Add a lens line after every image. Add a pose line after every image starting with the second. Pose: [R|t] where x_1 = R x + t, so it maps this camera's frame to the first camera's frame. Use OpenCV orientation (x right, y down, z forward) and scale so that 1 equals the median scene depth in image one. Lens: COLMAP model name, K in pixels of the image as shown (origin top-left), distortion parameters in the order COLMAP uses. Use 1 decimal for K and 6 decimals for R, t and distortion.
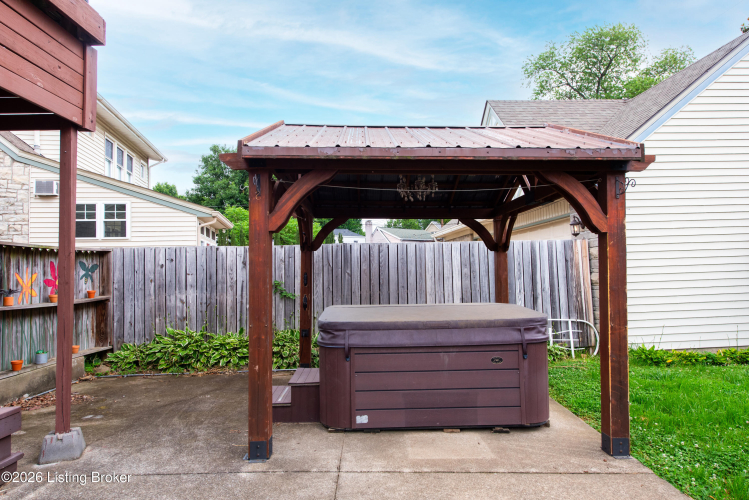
lens RADIAL K [[471.6, 0, 376.3], [0, 471.6, 255.6], [0, 0, 1]] dist [0.042701, 0.000497]
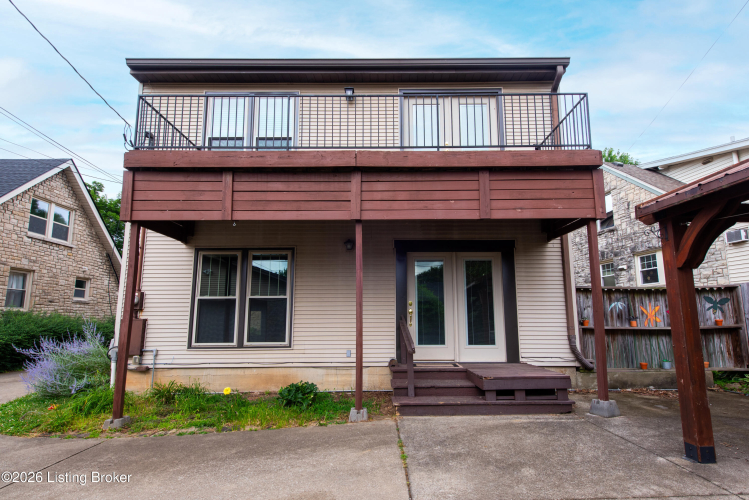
lens RADIAL K [[363.2, 0, 375.4], [0, 363.2, 252.7], [0, 0, 1]] dist [0.001135, -0.000096]
pose [[-0.006705, -0.163975, -0.986442, 0.451249], [0.049081, 0.985221, -0.164106, 0.015780], [0.998772, -0.049516, 0.001442, 0.138934]]
